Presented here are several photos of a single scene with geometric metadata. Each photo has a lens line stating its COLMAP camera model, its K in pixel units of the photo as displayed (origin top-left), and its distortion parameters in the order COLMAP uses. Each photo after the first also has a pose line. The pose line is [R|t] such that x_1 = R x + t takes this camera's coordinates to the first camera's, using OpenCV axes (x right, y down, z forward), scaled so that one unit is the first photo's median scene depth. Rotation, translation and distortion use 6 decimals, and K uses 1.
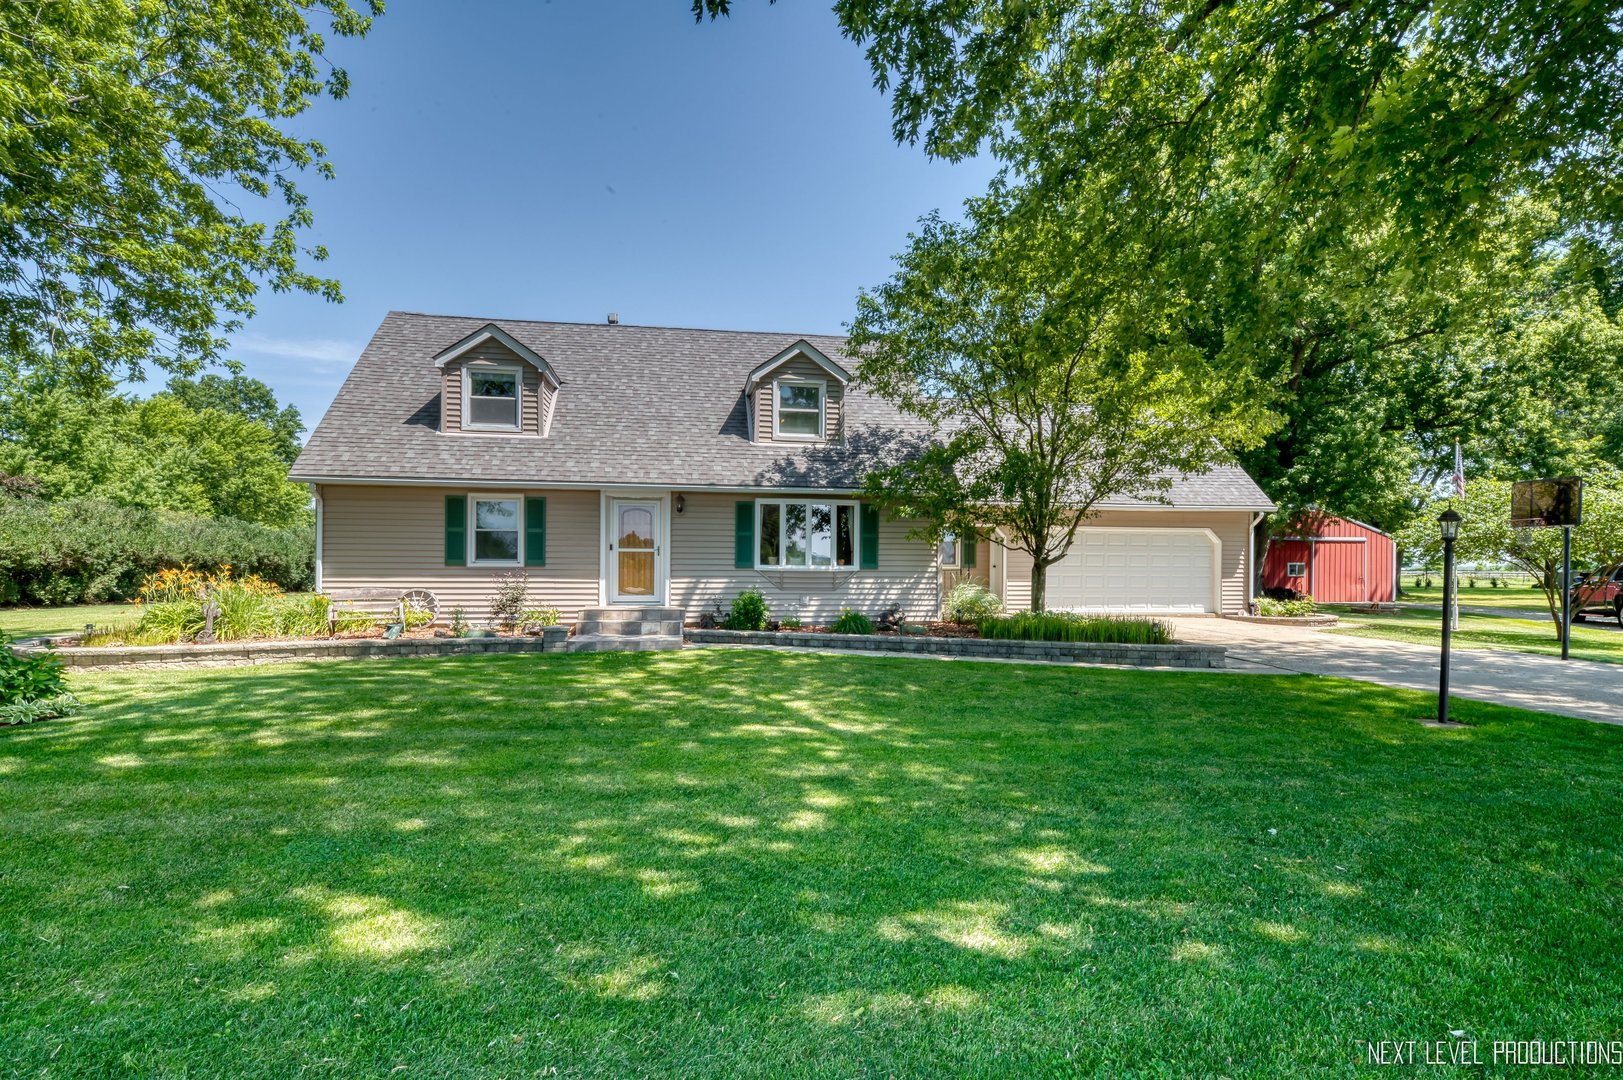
lens RADIAL K [[731.0, 0, 818.9], [0, 731.0, 560.3], [0, 0, 1]] dist [-0.002789, -0.000246]
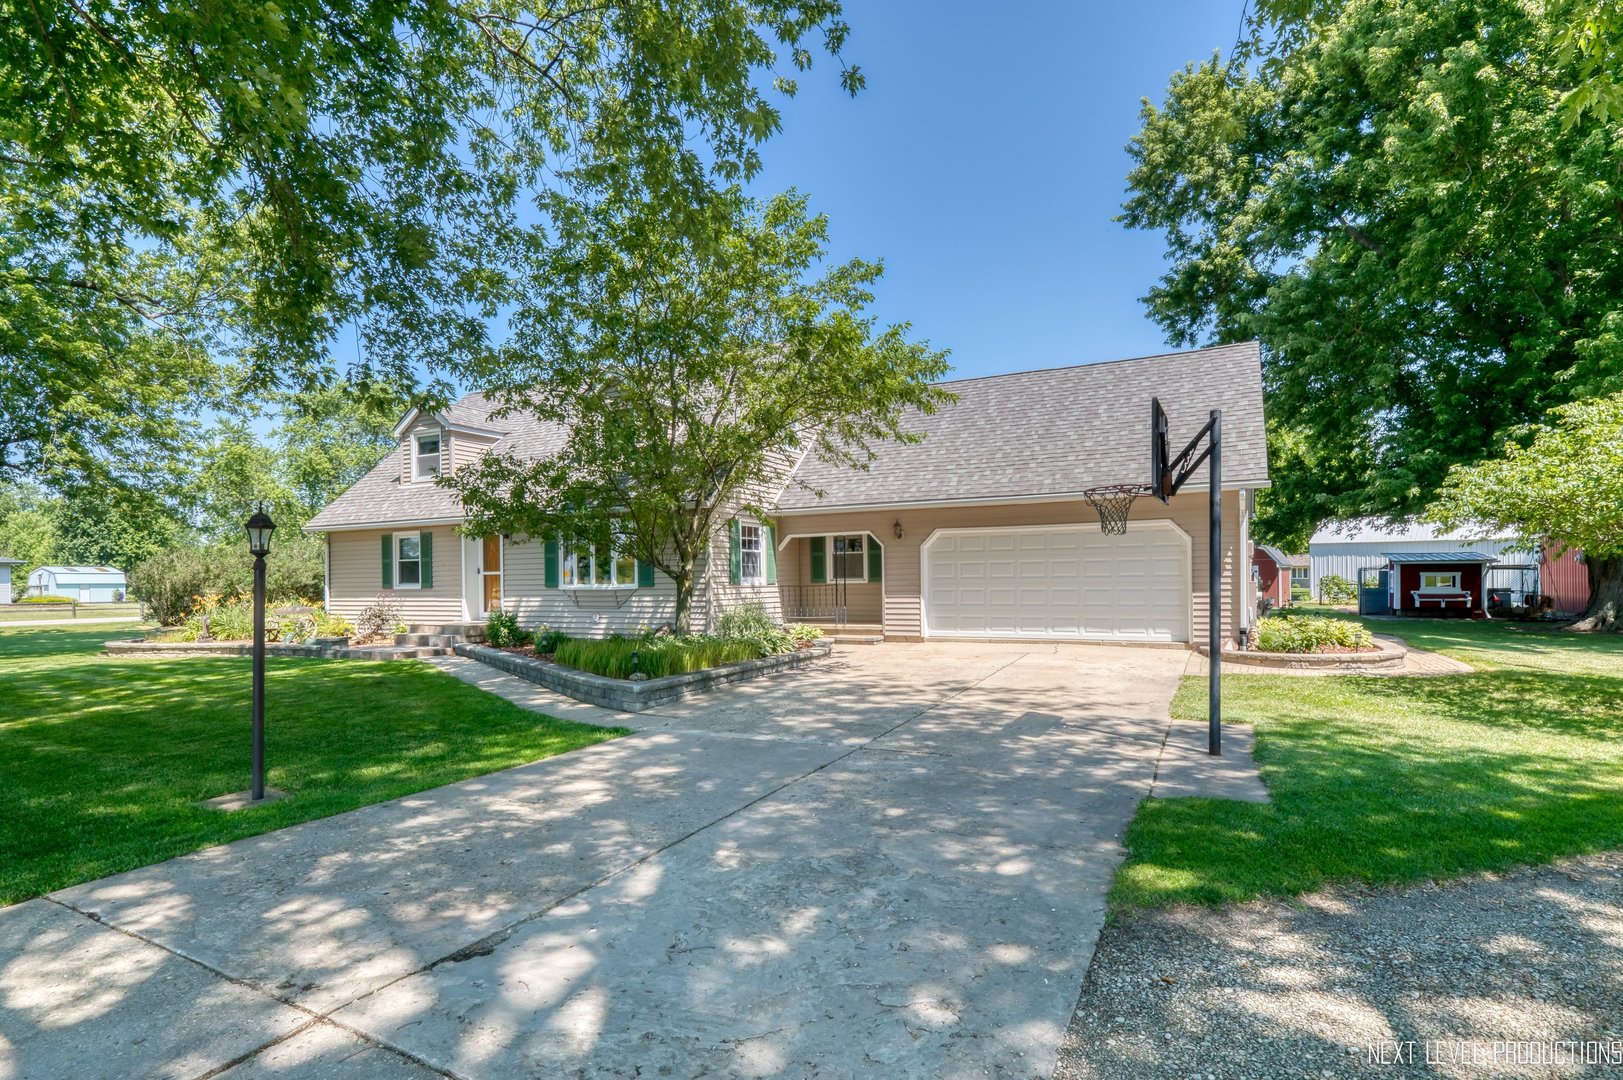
lens RADIAL K [[731.0, 0, 818.9], [0, 731.0, 560.3], [0, 0, 1]] dist [-0.002789, -0.000246]
pose [[0.842306, -0.031515, -0.538078, 0.804081], [0.022459, 0.999474, -0.023382, 0.004458], [0.538532, 0.007610, 0.842571, 0.302583]]
